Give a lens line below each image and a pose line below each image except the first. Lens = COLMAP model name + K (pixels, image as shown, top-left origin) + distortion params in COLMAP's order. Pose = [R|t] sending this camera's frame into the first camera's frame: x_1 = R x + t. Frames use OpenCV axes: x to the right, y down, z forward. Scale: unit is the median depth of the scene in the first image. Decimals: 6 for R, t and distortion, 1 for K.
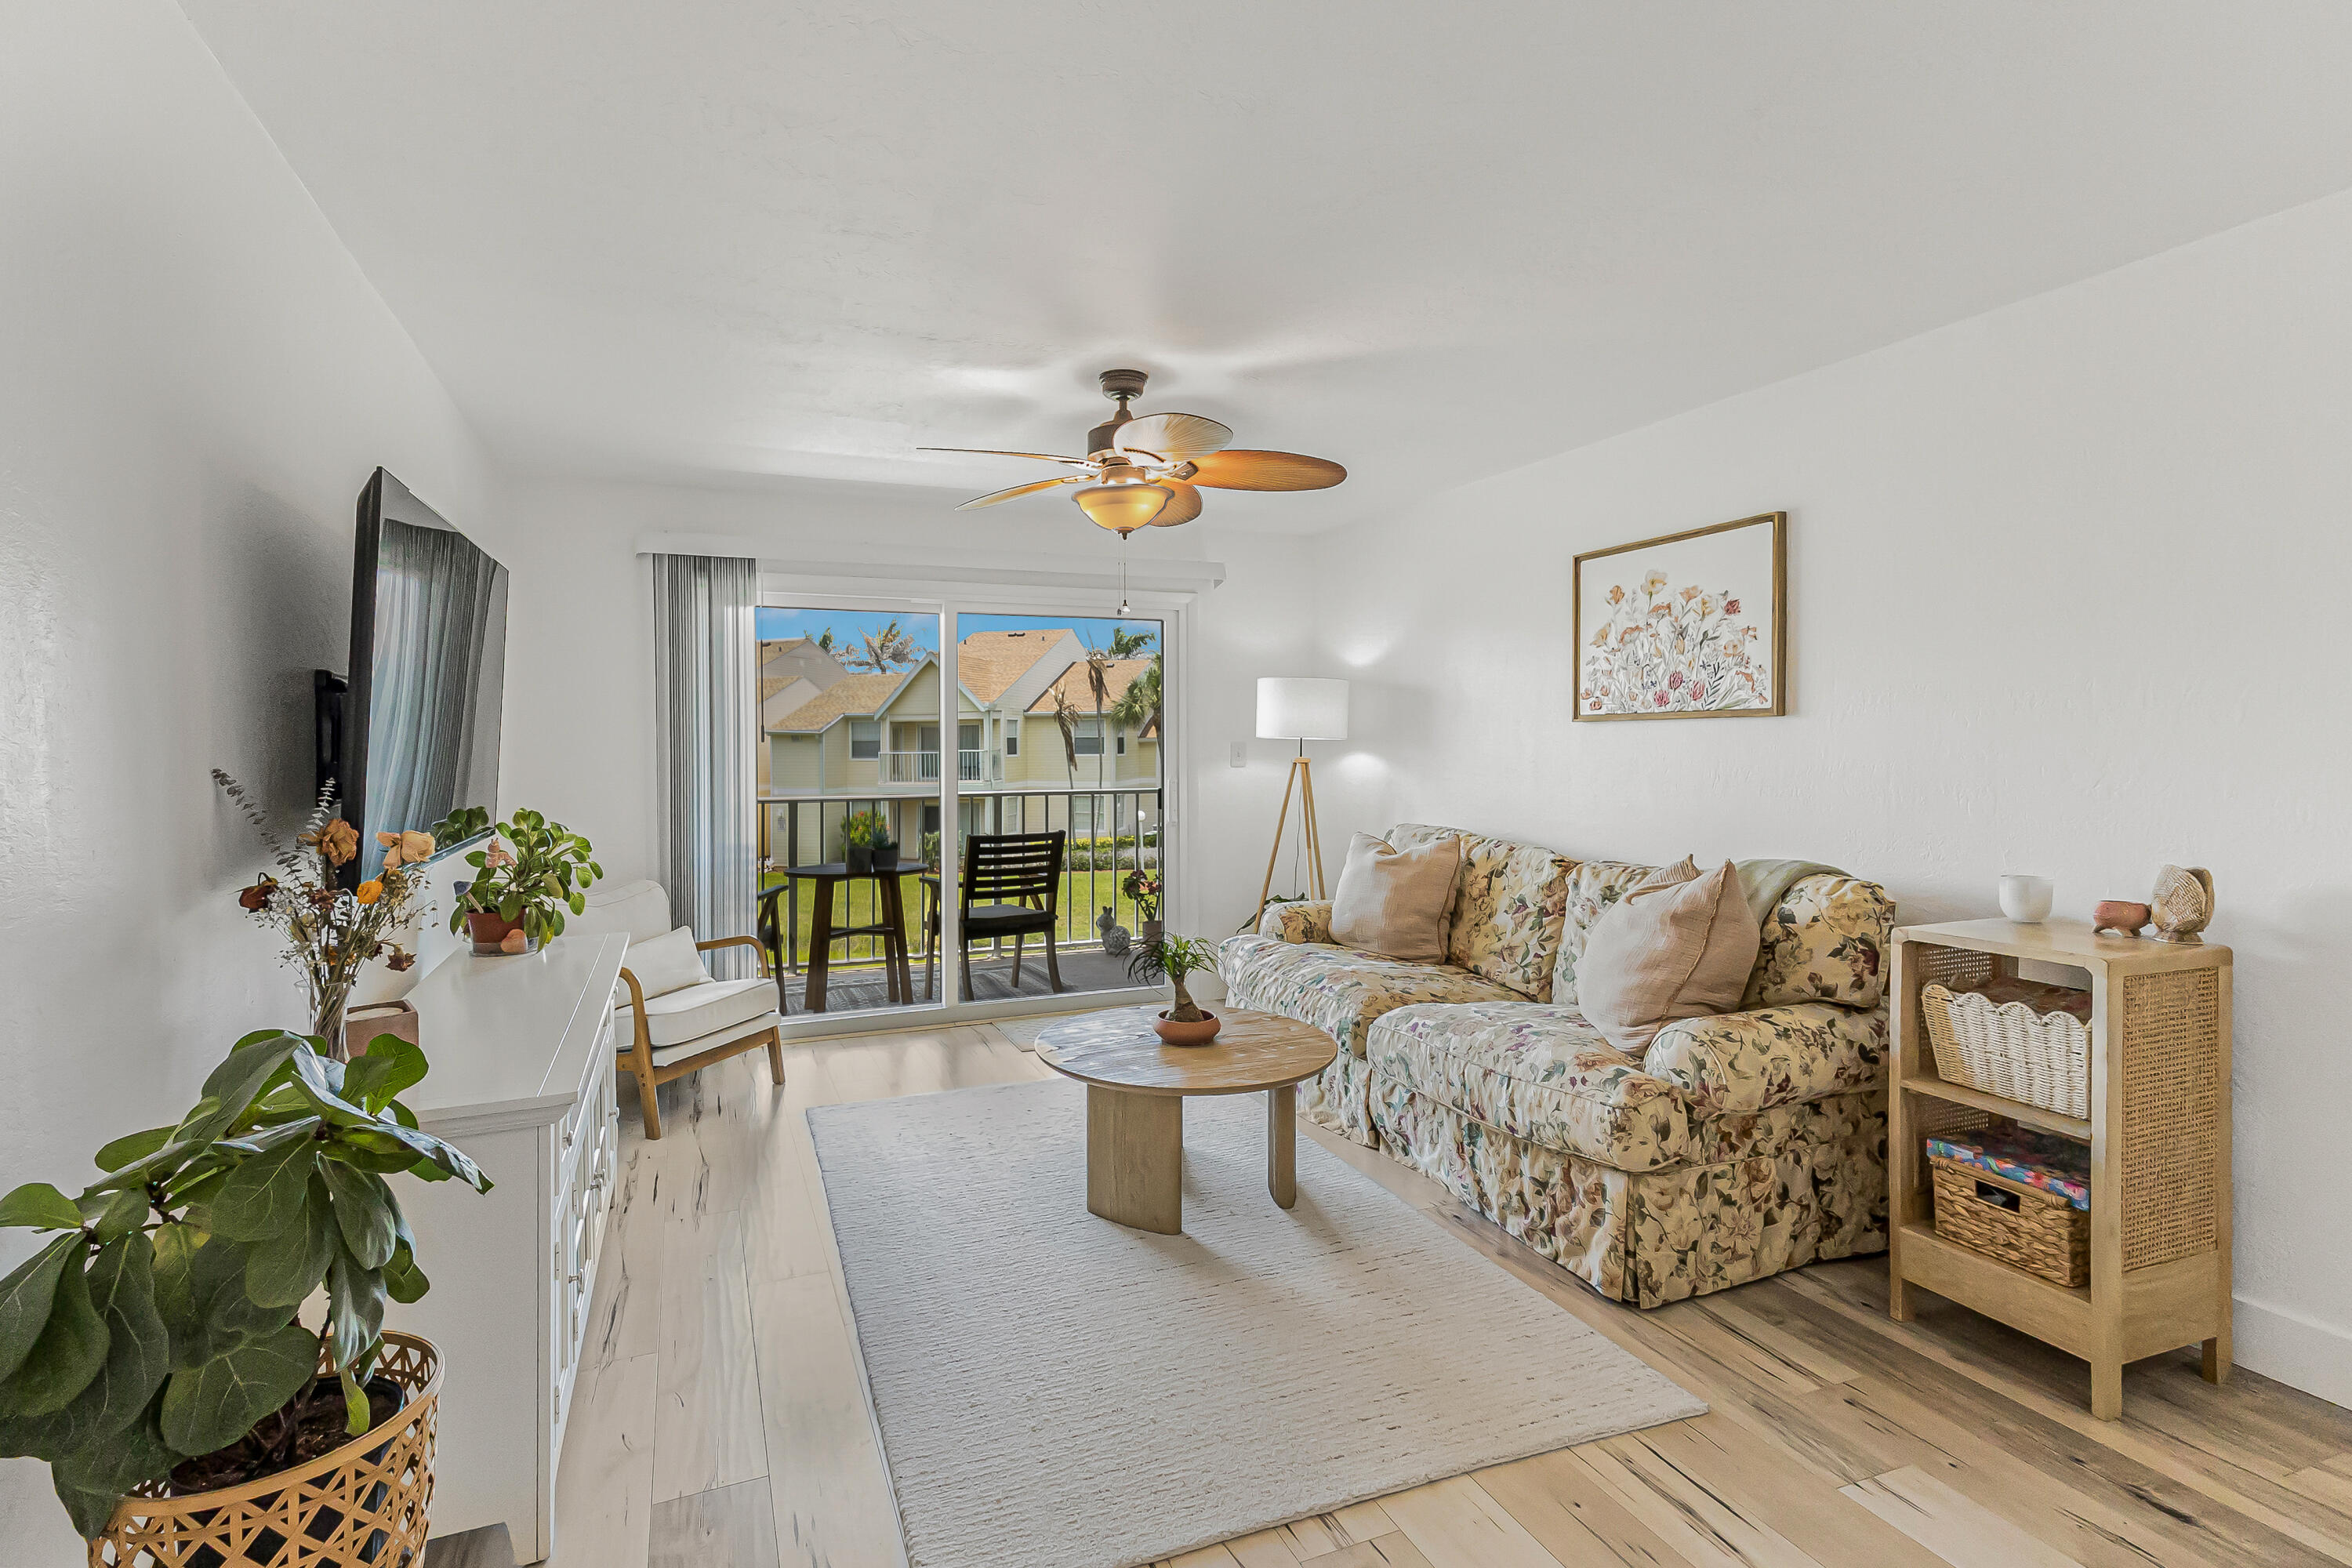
lens RADIAL K [[1095.5, 0, 1130.6], [0, 1095.5, 748.4], [0, 0, 1]] dist [0.016229, 0.003078]
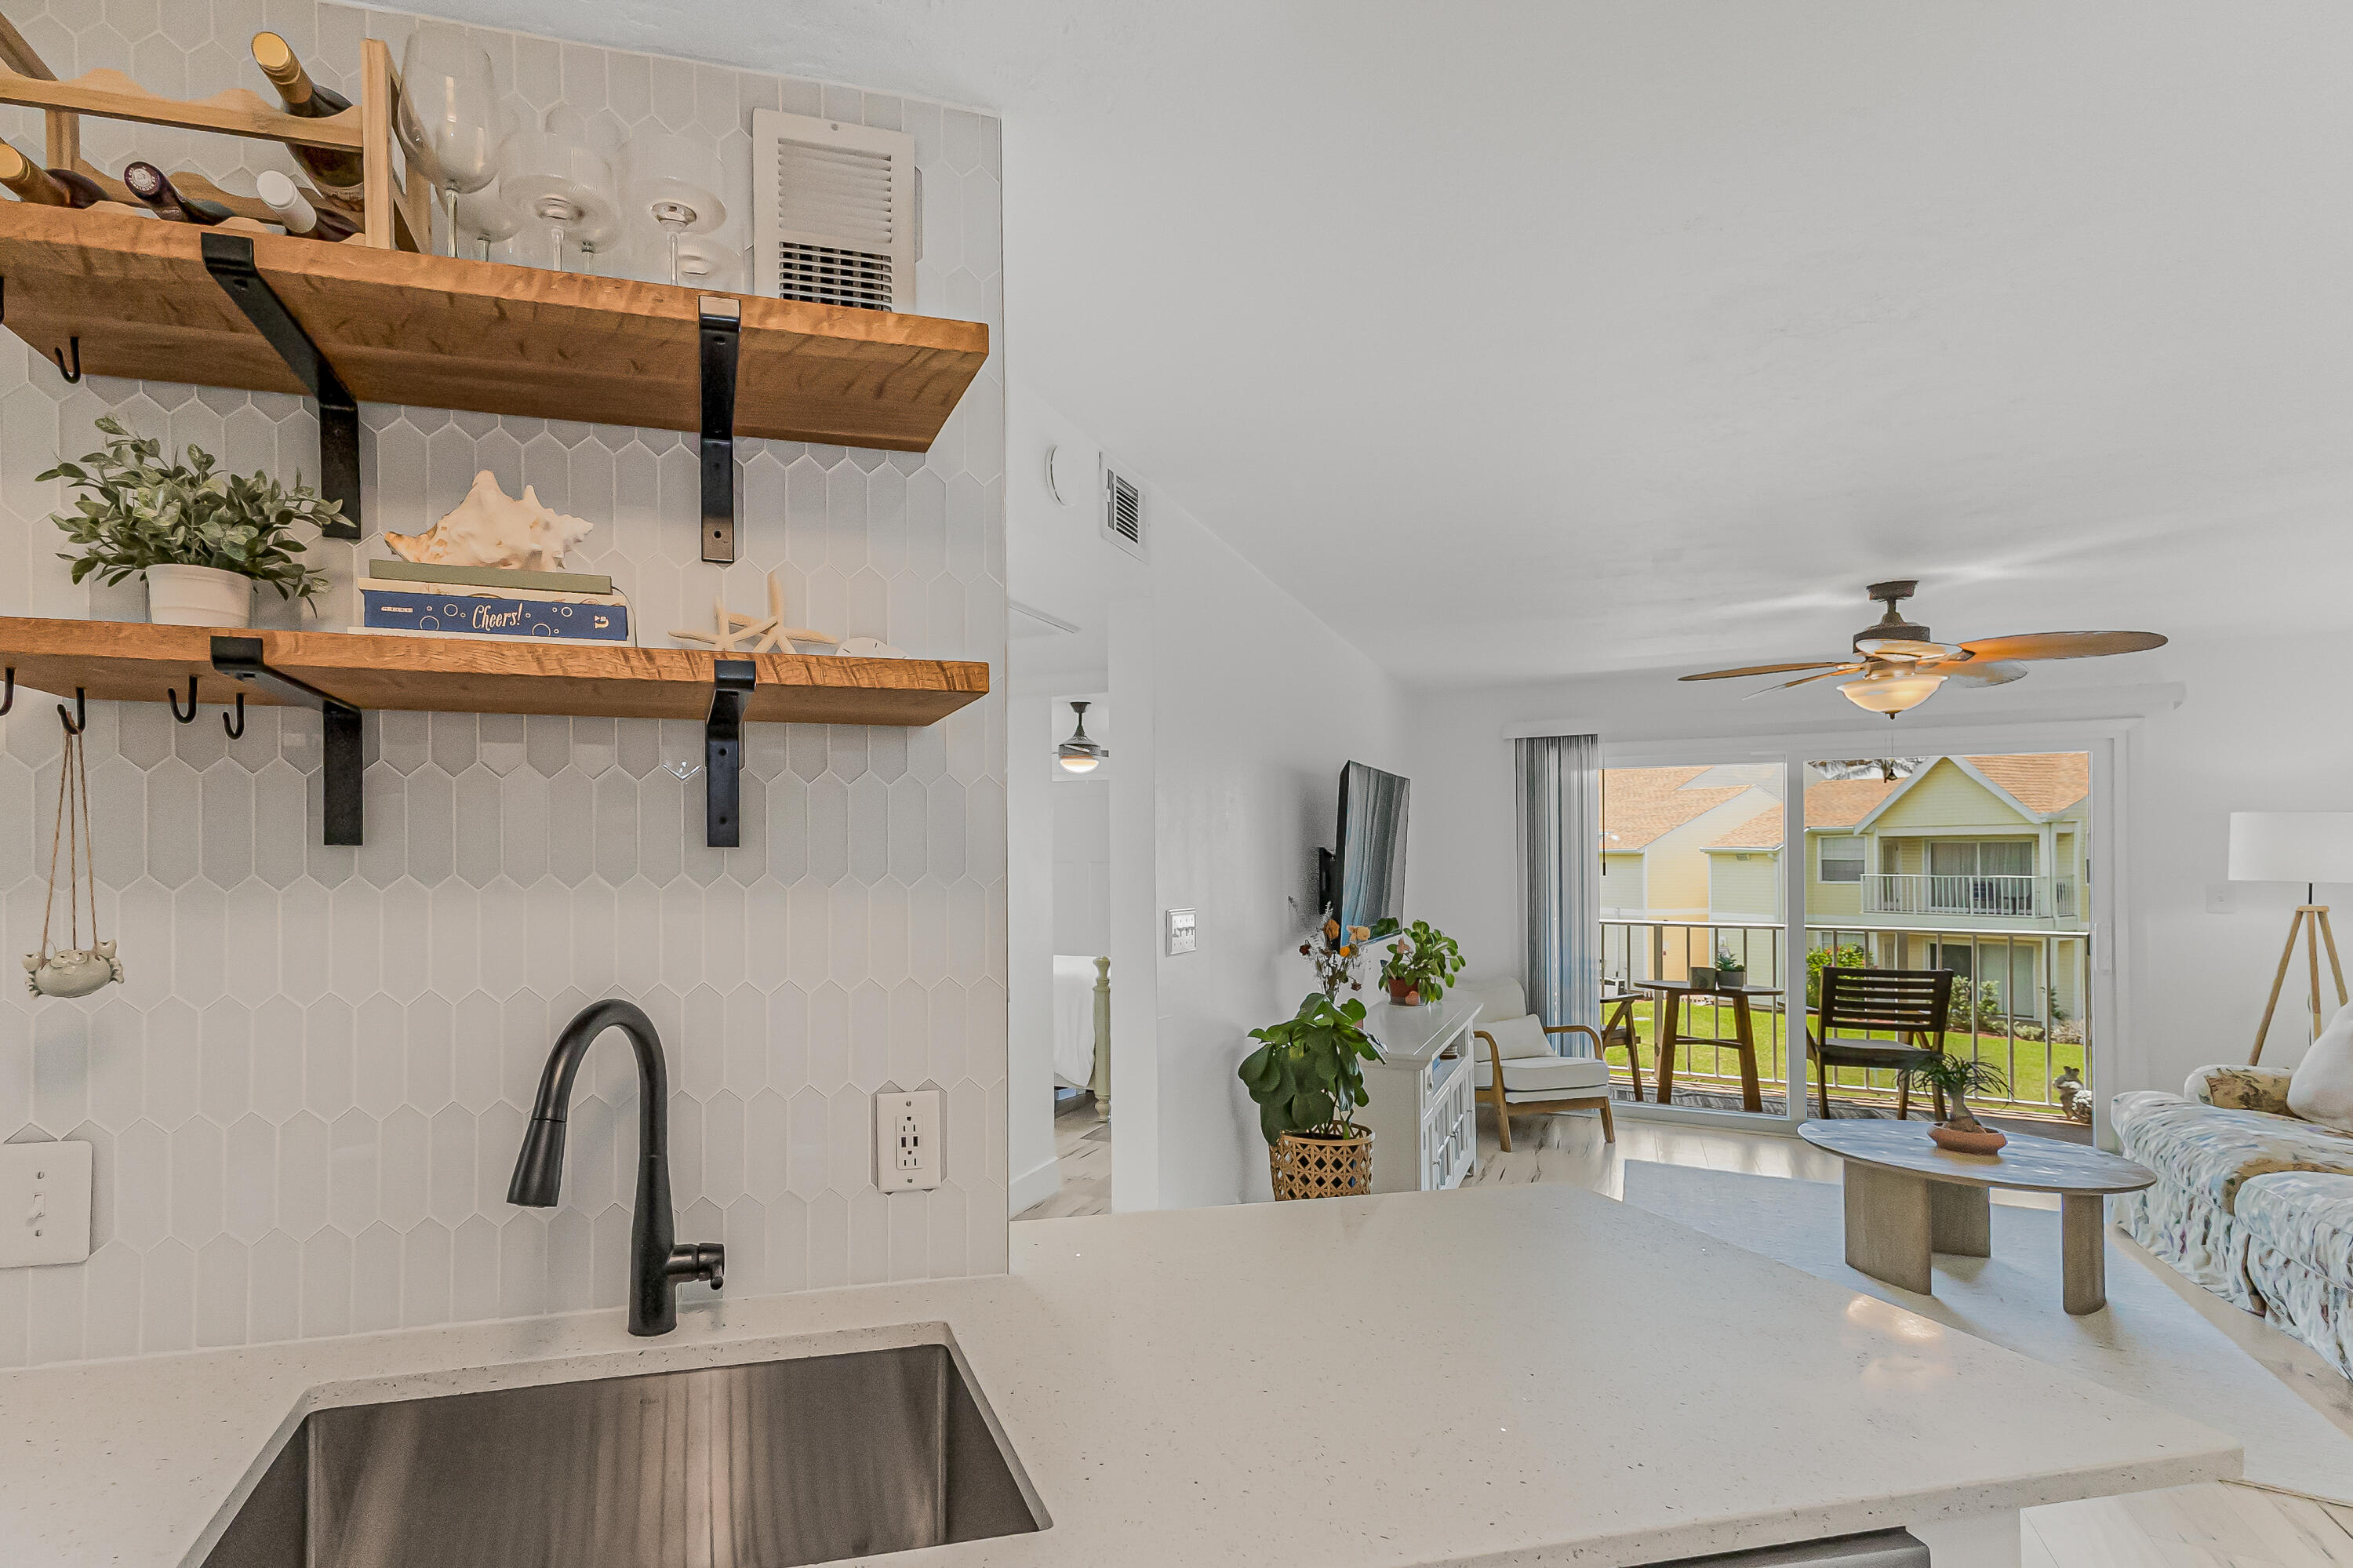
lens RADIAL K [[1131.1, 0, 936.5], [0, 1131.1, 848.1], [0, 0, 1]] dist [0.002803, -0.000681]
pose [[0.598093, -0.006458, -0.801401, 0.376270], [-0.005646, 0.999909, -0.012271, -0.028005], [0.801407, 0.011864, 0.598002, -0.594040]]
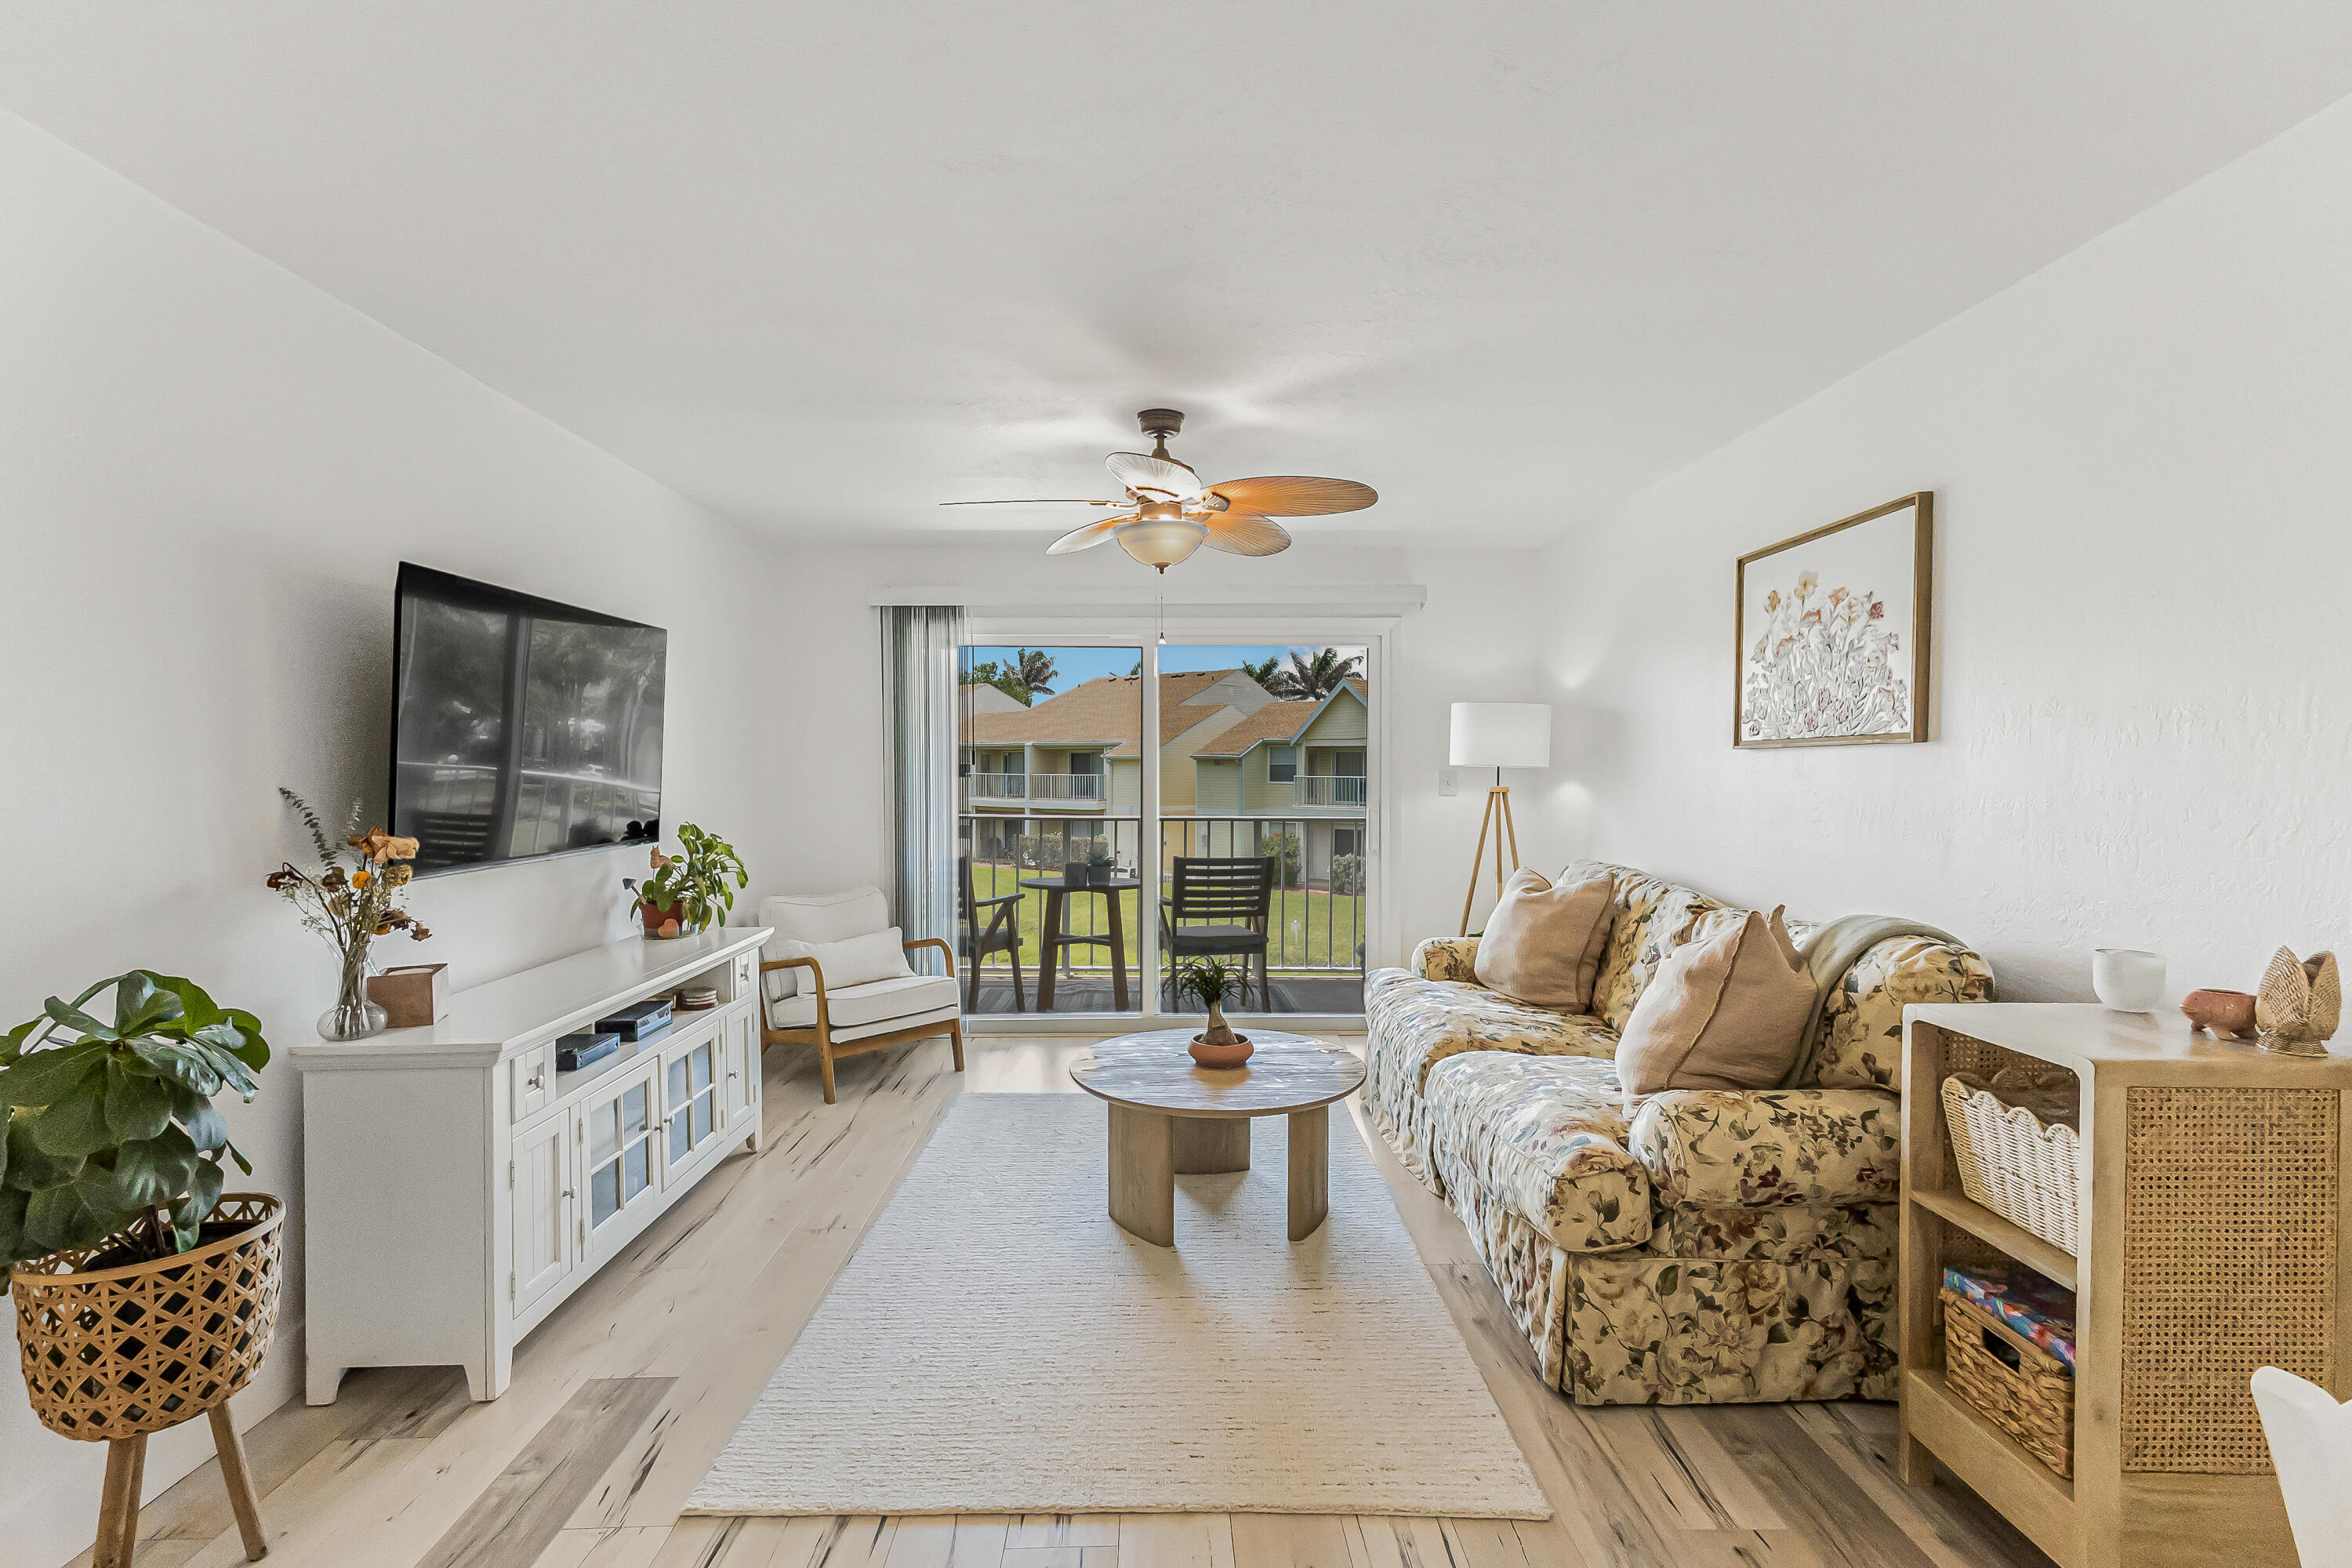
lens RADIAL K [[1095.5, 0, 1182.3], [0, 1095.5, 781.7], [0, 0, 1]] dist [0.016229, 0.003078]
pose [[0.935317, 0.008936, -0.353697, 0.397440], [-0.005763, 0.999933, 0.010022, -0.005539], [0.353763, -0.007336, 0.935306, 0.040534]]
